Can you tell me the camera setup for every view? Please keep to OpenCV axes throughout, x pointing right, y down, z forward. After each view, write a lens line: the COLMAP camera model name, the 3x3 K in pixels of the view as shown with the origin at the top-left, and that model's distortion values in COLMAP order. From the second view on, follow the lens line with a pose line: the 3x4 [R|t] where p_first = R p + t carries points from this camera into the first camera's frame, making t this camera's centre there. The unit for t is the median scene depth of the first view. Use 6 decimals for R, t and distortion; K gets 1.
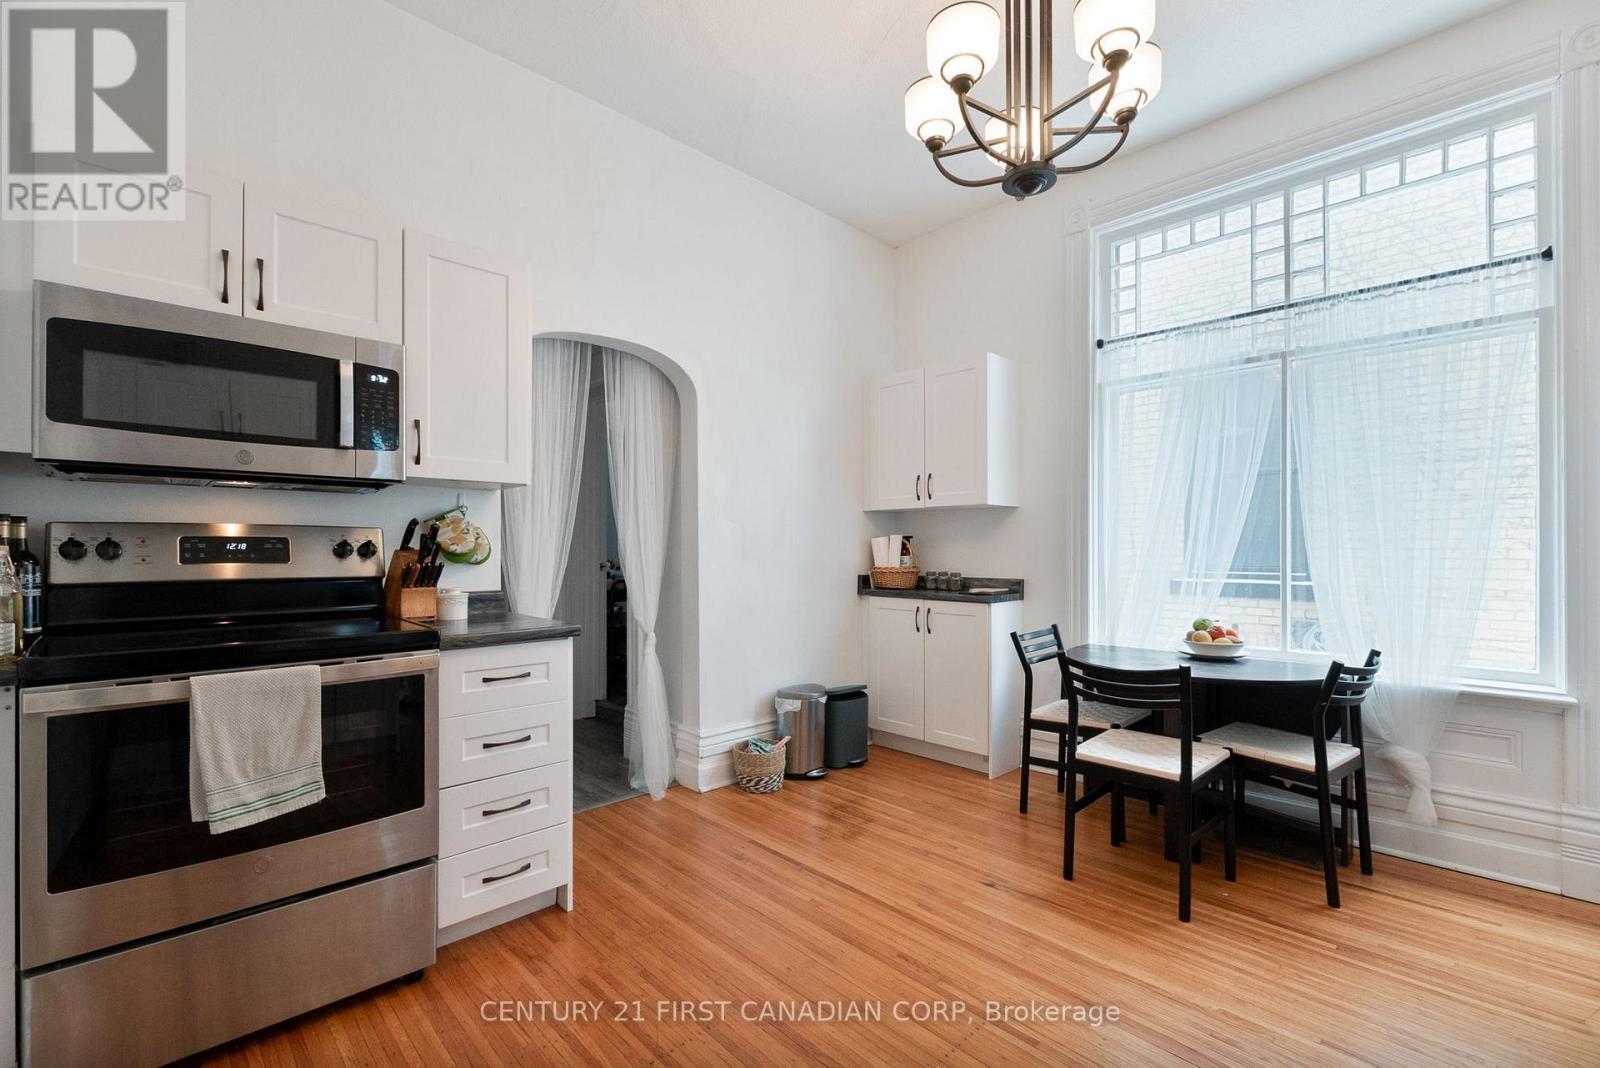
lens RADIAL K [[719.6, 0, 809.4], [0, 719.6, 551.4], [0, 0, 1]] dist [0.000221, -0.003383]
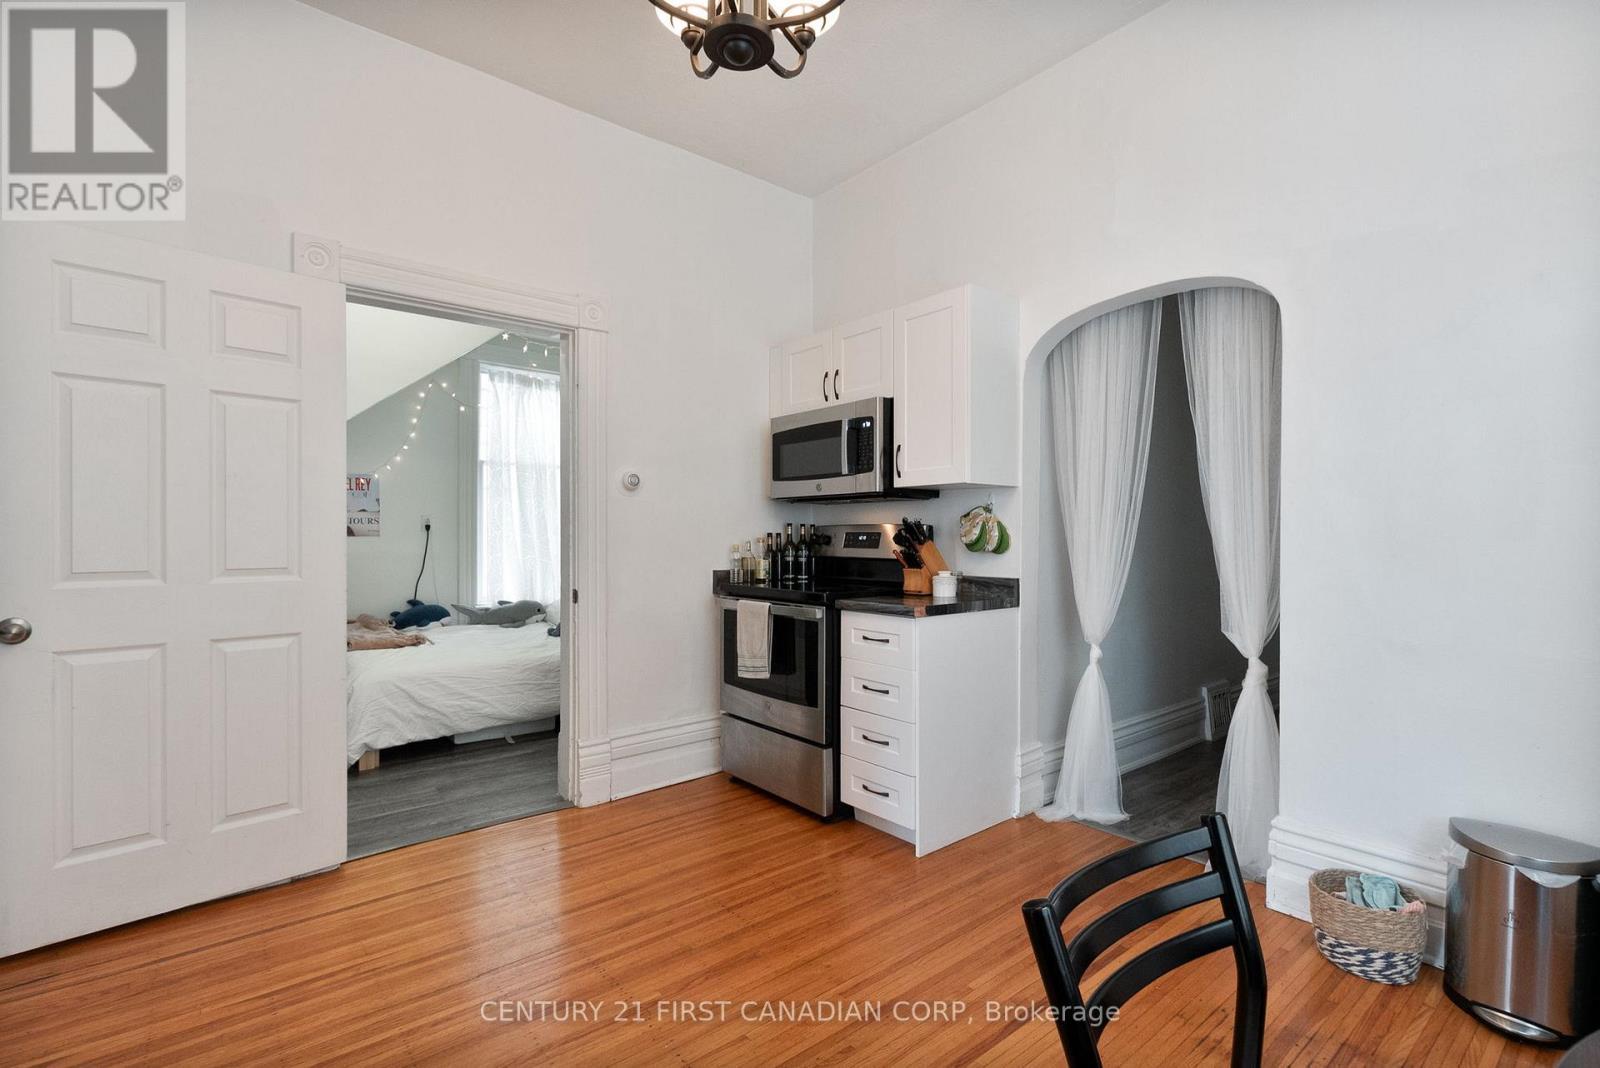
lens RADIAL K [[719.6, 0, 809.4], [0, 719.6, 551.4], [0, 0, 1]] dist [0.000221, -0.003383]
pose [[-0.087198, 0.026546, -0.995837, 0.898743], [-0.001698, 0.999639, 0.026796, -0.018712], [0.996190, 0.004028, -0.087121, 1.021016]]
